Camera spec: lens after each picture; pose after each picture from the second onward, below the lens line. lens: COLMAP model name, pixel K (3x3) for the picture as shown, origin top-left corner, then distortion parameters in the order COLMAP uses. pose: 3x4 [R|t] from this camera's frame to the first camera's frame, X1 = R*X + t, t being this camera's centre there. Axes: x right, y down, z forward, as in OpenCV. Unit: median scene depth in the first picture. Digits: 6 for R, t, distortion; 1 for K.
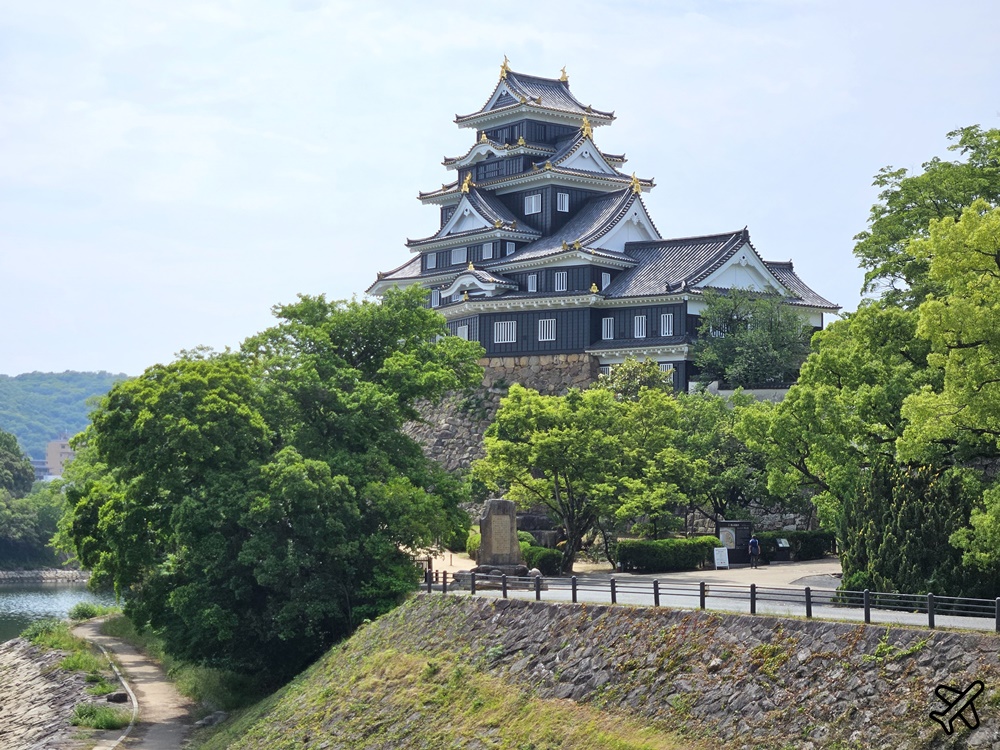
lens RADIAL K [[1976.9, 0, 500.0], [0, 1976.9, 375.0], [0, 0, 1]] dist [-0.004213, 3.423847]
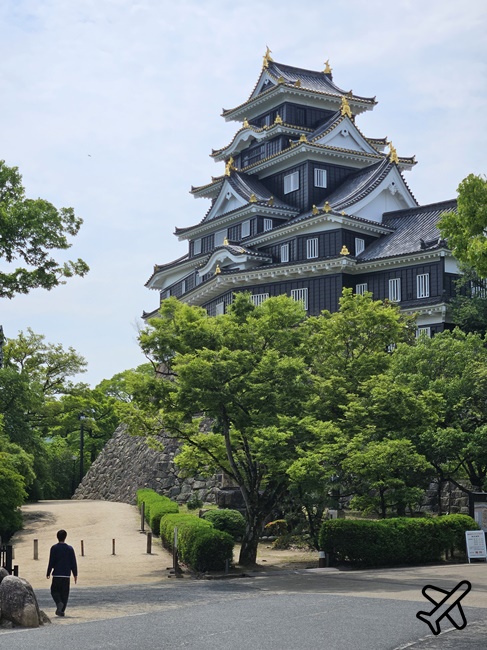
lens RADIAL K [[1285.0, 0, 243.5], [0, 1285.0, 325.0], [0, 0, 1]] dist [-0.004213, 3.423847]
pose [[0.995844, -0.019646, -0.088929, 0.050828], [0.013279, 0.997343, -0.071629, 0.032734], [0.090100, 0.070150, 0.993459, 0.373291]]
